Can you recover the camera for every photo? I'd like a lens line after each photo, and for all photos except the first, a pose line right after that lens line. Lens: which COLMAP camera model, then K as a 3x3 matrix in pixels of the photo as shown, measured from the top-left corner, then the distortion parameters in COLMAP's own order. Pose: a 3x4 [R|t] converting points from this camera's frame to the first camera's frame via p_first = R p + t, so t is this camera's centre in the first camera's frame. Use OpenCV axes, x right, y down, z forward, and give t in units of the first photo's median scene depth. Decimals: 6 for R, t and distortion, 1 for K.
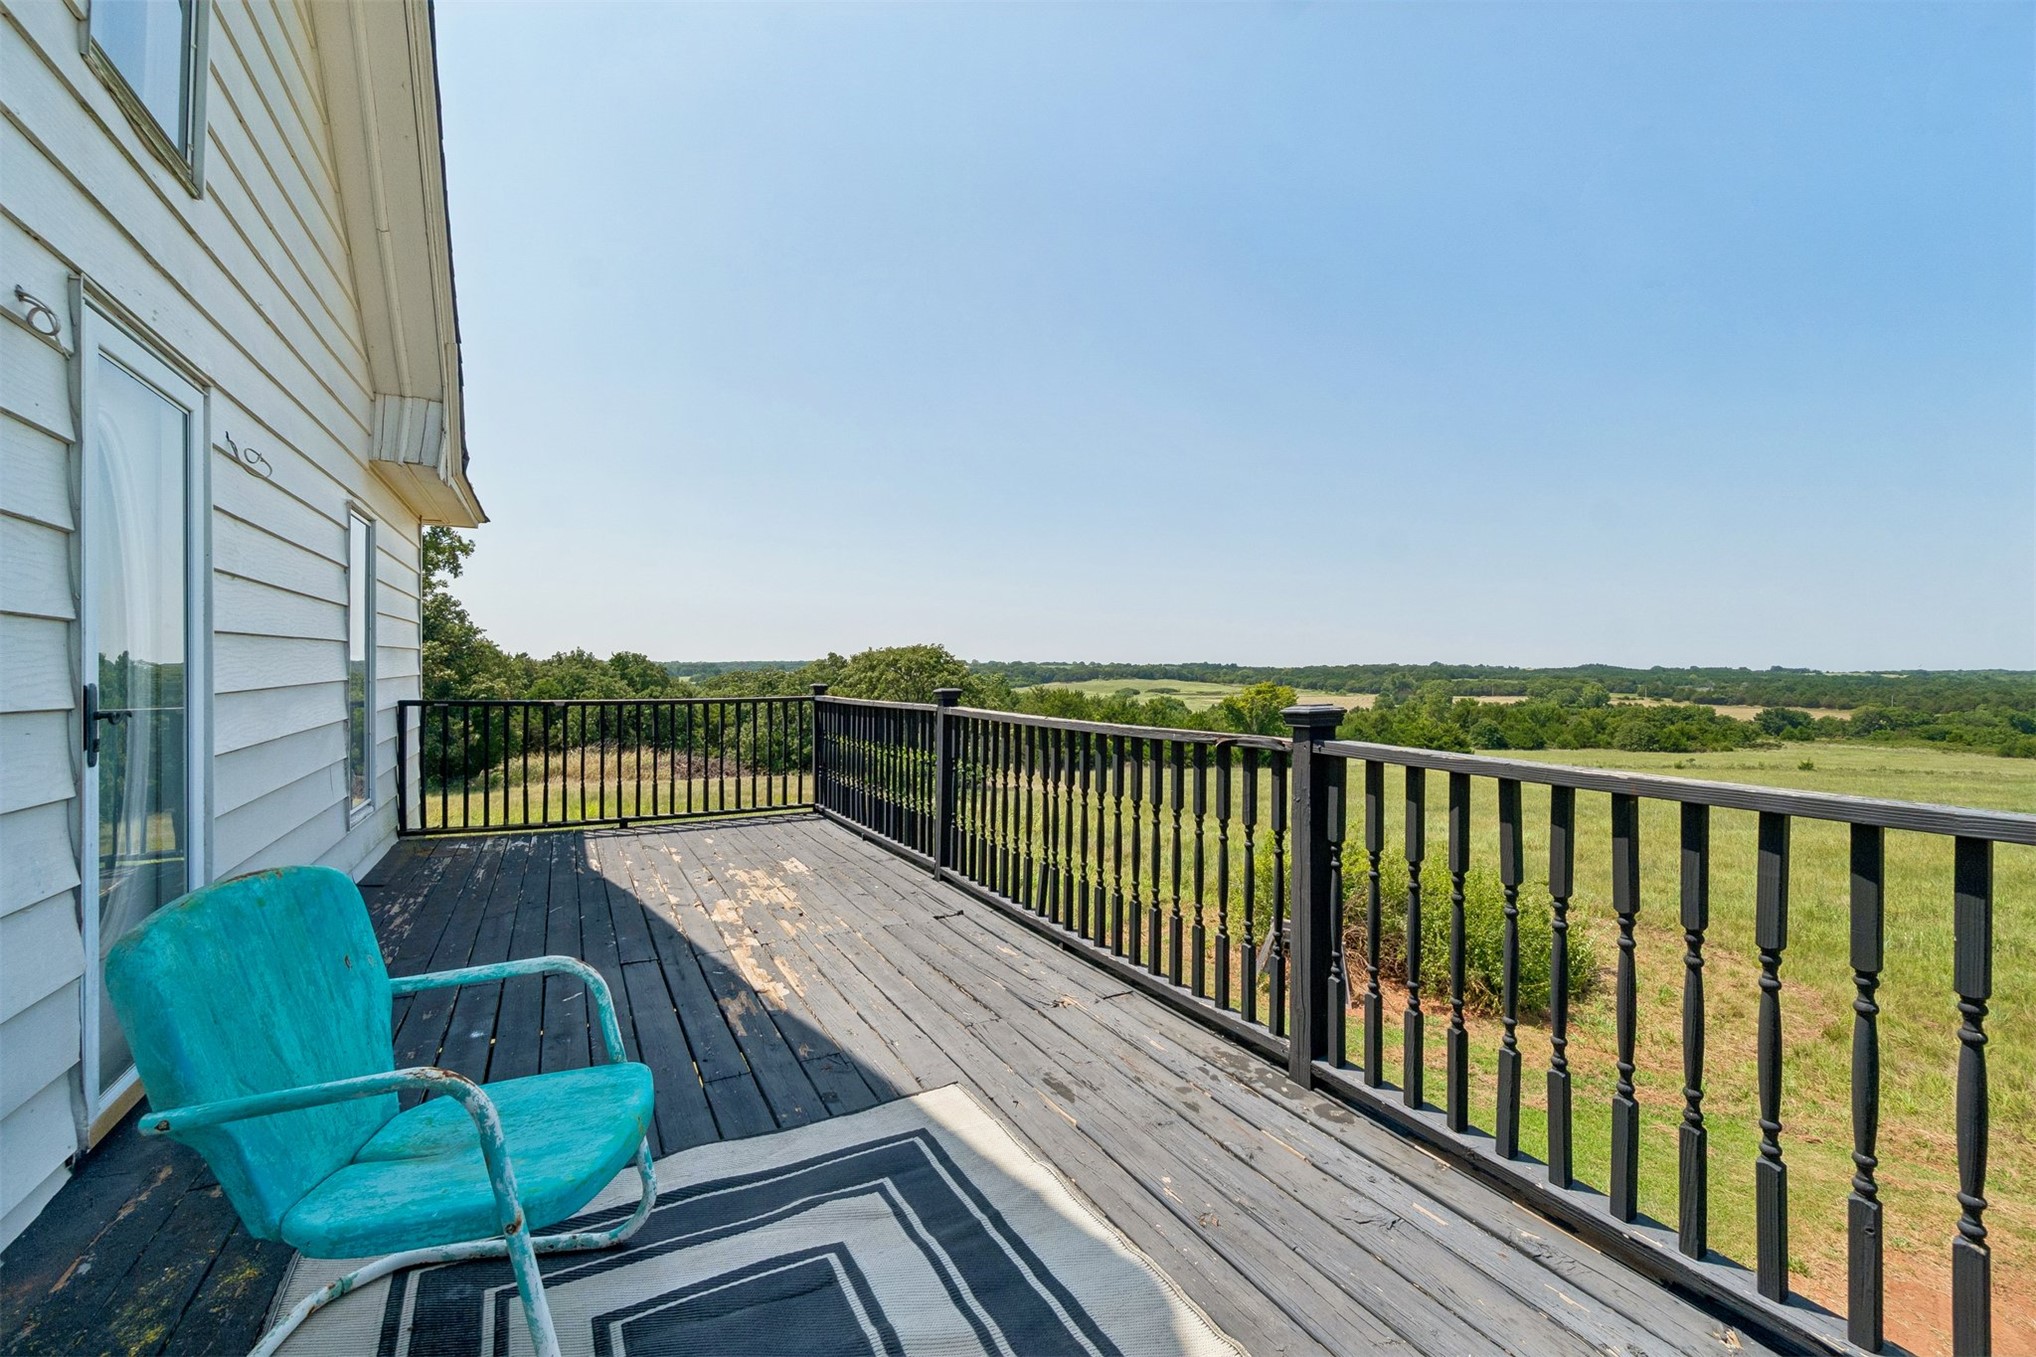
lens RADIAL K [[876.6, 0, 1024.0], [0, 876.6, 668.7], [0, 0, 1]] dist [-0.001311, 0.000087]
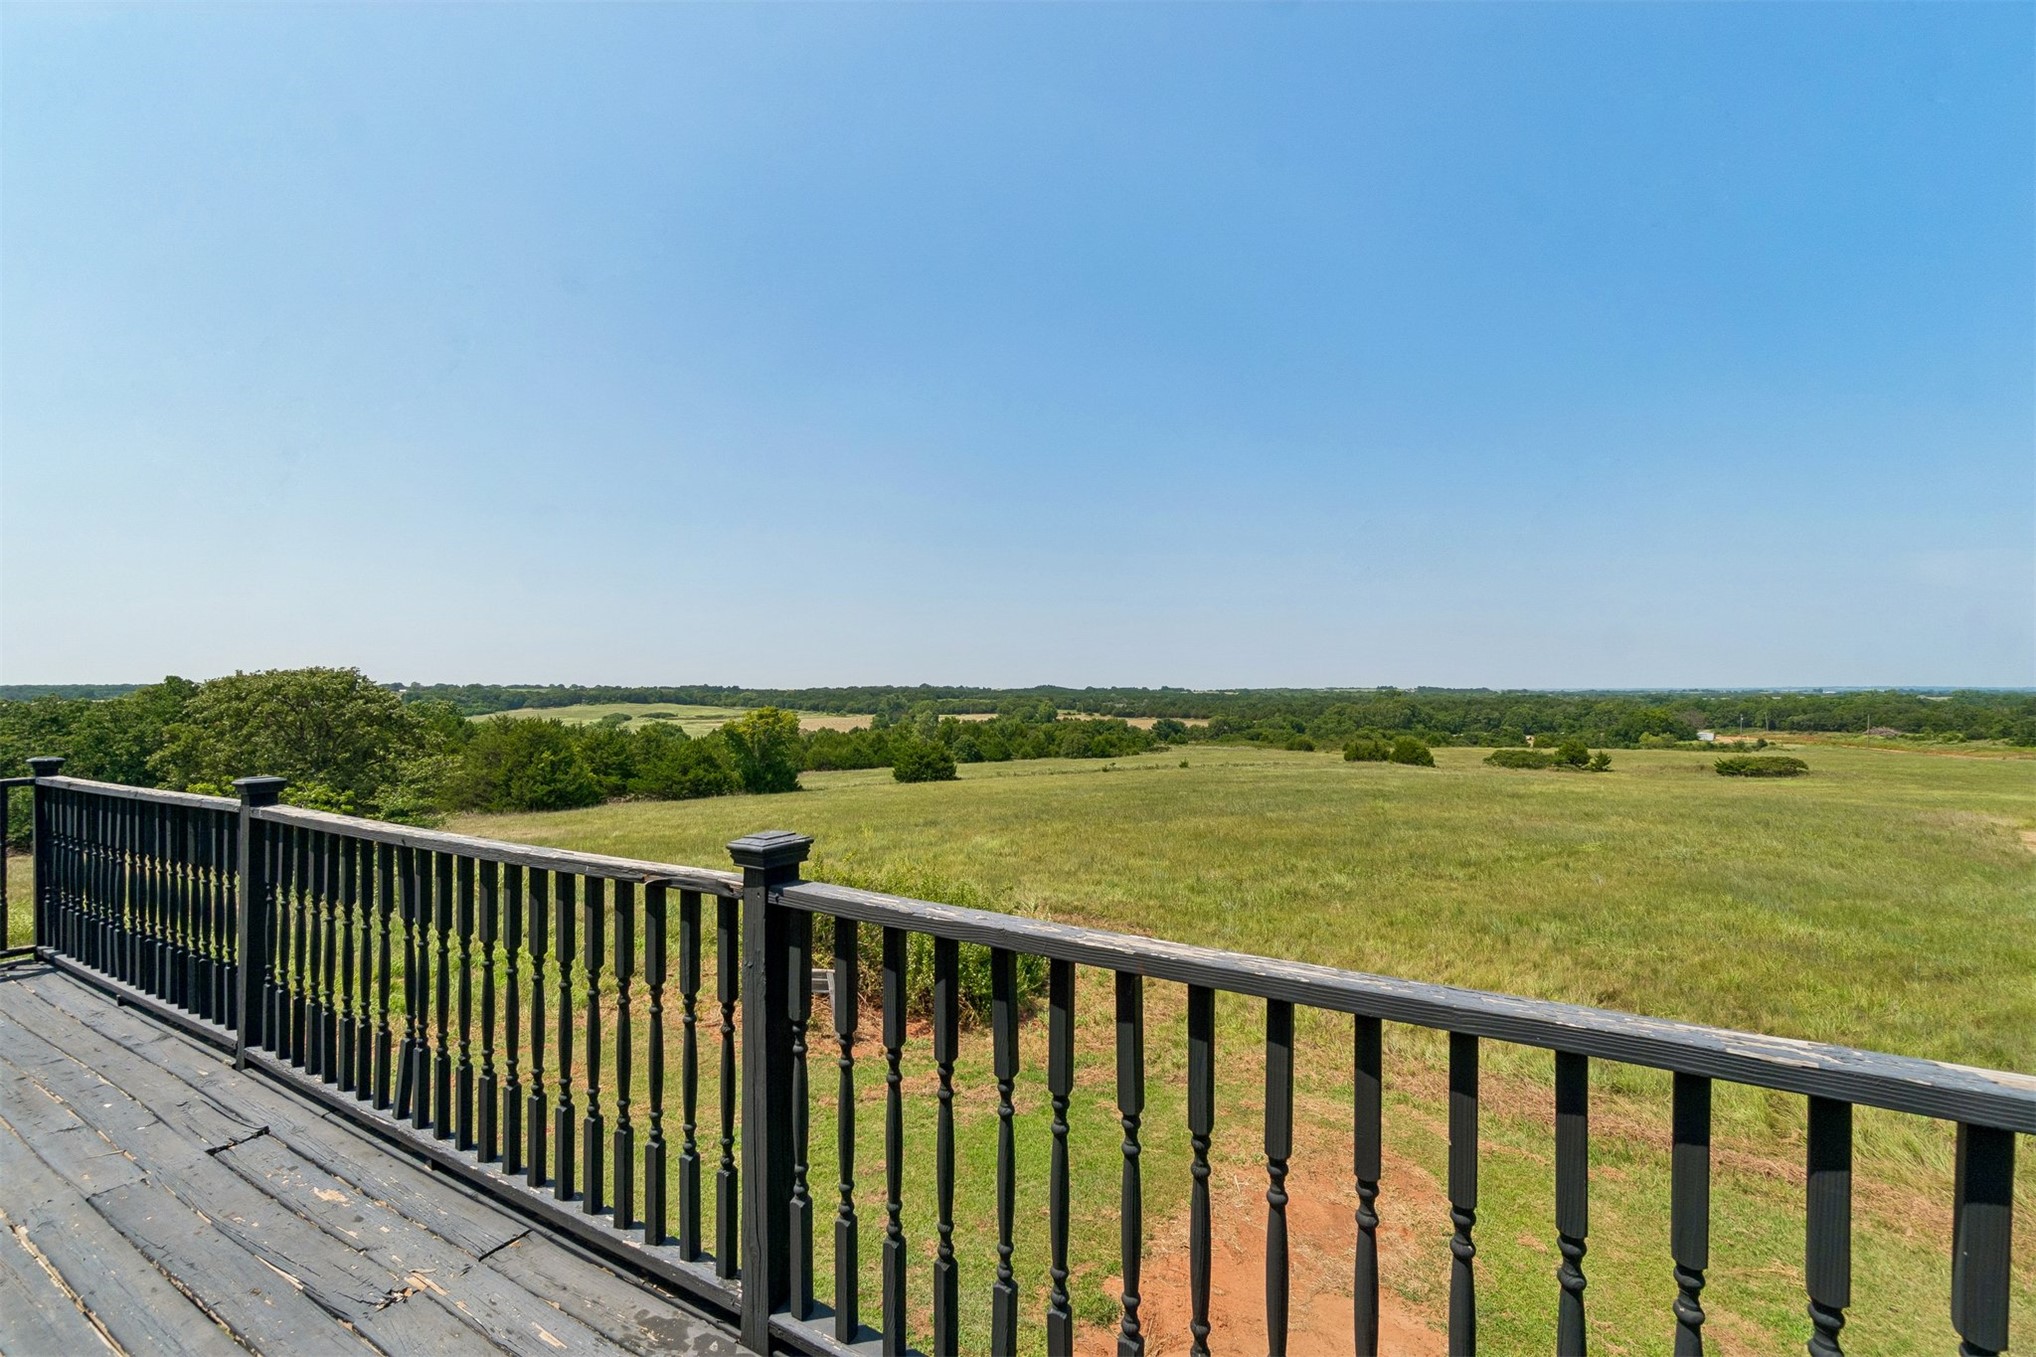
lens RADIAL K [[881.5, 0, 1015.9], [0, 881.5, 677.7], [0, 0, 1]] dist [-0.001709, -0.000076]
pose [[0.856359, 0.001431, 0.516379, 0.051796], [0.006328, 0.999892, -0.013265, -0.035587], [-0.516342, 0.014627, 0.856257, 0.104634]]
